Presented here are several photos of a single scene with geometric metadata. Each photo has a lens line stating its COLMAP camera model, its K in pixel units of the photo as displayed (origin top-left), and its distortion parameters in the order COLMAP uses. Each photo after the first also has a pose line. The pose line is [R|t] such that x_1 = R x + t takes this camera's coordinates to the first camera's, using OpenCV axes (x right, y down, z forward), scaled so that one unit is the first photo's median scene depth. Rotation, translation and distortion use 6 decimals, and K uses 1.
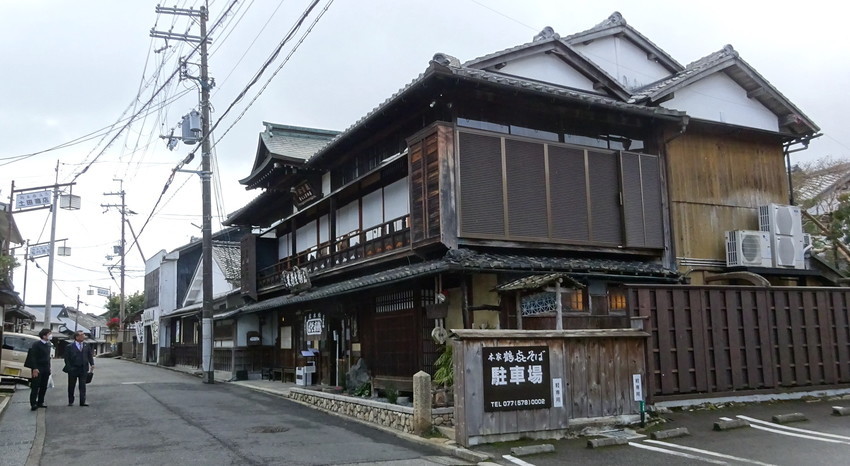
lens RADIAL K [[709.2, 0, 425.0], [0, 709.2, 233.0], [0, 0, 1]] dist [-0.009204, -0.005626]
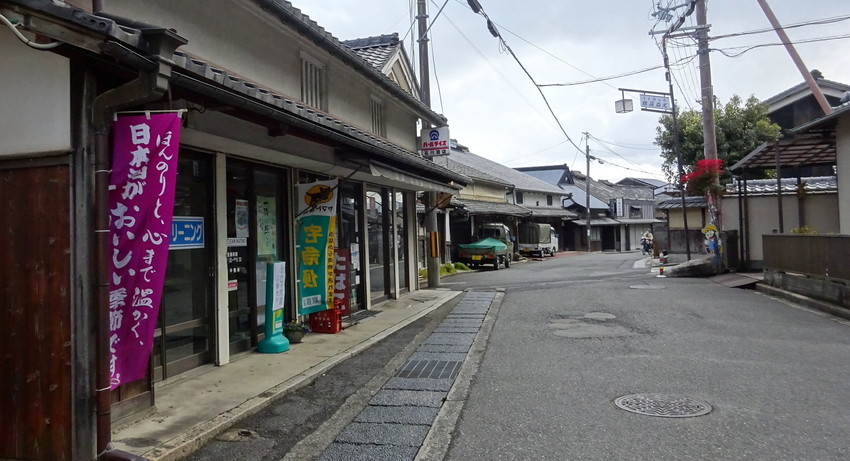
lens RADIAL K [[622.0, 0, 425.0], [0, 622.0, 230.5], [0, 0, 1]] dist [0.002584, 0.000660]
pose [[0.767061, 0.006727, -0.641539, -0.257938], [0.104033, 0.985407, 0.134721, 0.073070], [0.633083, -0.170081, 0.755168, 0.504237]]
